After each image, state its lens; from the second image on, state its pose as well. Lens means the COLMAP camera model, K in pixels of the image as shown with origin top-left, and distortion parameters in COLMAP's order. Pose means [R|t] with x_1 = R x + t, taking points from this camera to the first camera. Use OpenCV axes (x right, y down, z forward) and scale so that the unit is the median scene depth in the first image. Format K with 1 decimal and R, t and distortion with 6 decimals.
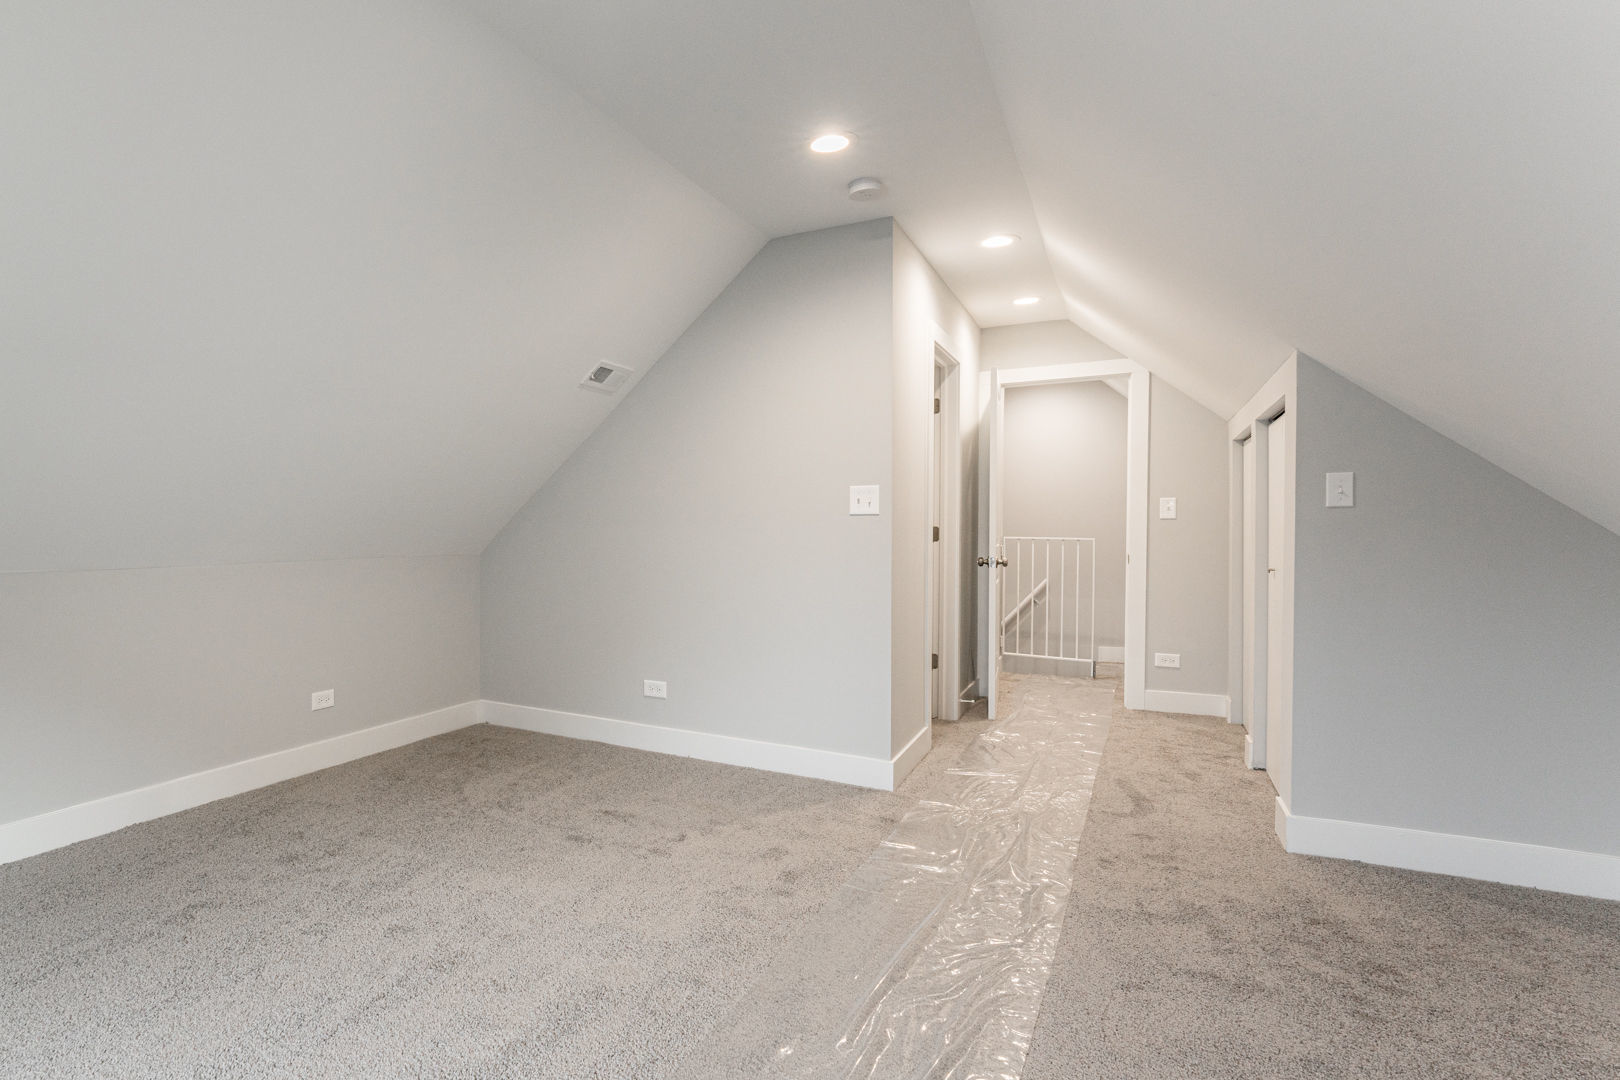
lens RADIAL K [[678.1, 0, 806.7], [0, 678.1, 540.7], [0, 0, 1]] dist [-0.000082, 0.000117]
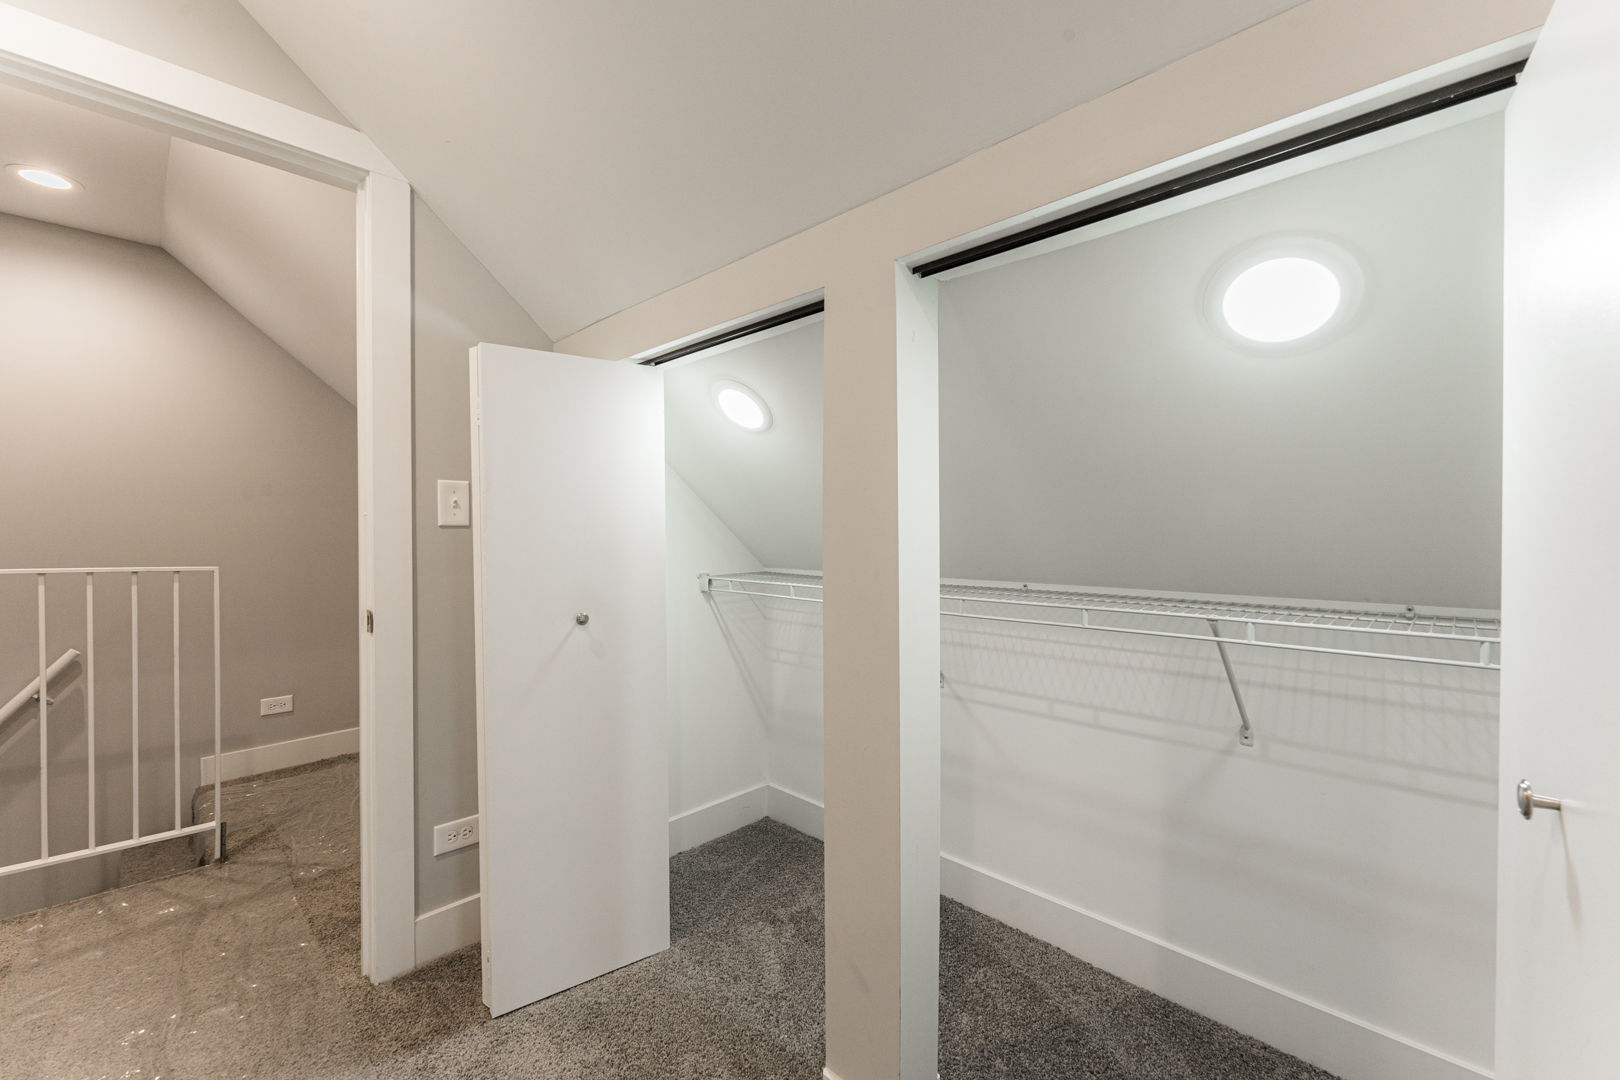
lens RADIAL K [[678.1, 0, 806.8], [0, 678.1, 547.0], [0, 0, 1]] dist [-0.000082, 0.000117]
pose [[0.393592, -0.007503, 0.919255, 0.094226], [0.023261, 0.999728, -0.001800, -0.005215], [-0.918991, 0.022091, 0.393659, 0.279726]]
